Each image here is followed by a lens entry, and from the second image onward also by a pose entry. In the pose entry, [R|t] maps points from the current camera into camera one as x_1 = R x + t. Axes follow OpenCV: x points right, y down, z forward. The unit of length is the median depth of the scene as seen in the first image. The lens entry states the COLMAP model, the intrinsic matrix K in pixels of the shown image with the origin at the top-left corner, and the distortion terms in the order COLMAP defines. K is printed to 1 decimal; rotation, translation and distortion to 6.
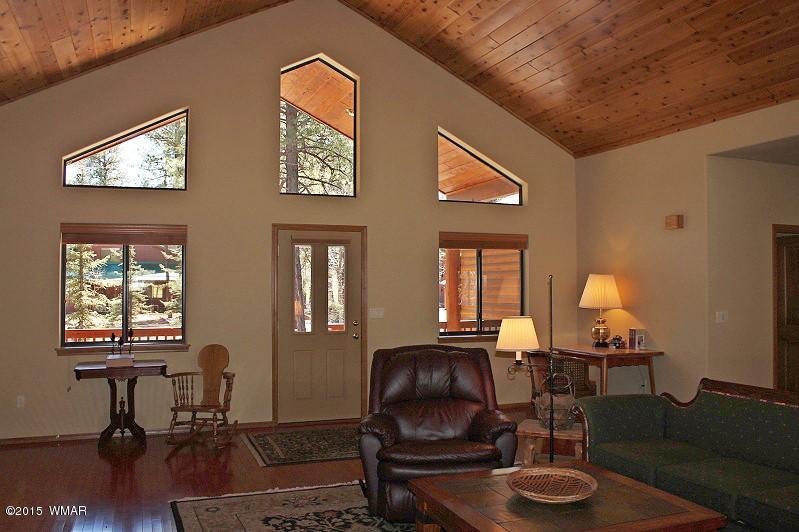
lens RADIAL K [[681.7, 0, 399.5], [0, 681.7, 266.0], [0, 0, 1]] dist [-0.140243, 0.103719]
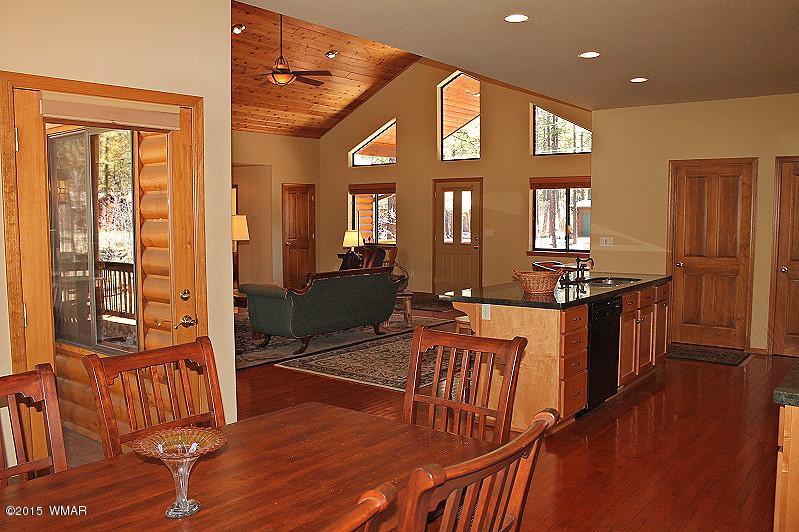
lens RADIAL K [[681.7, 0, 399.5], [0, 681.7, 266.0], [0, 0, 1]] dist [-0.140243, 0.103719]
pose [[0.489106, 0.067508, -0.869608, 1.253411], [0.017670, 0.996029, 0.087261, 0.004376], [0.872046, -0.058046, 0.485970, 0.078665]]
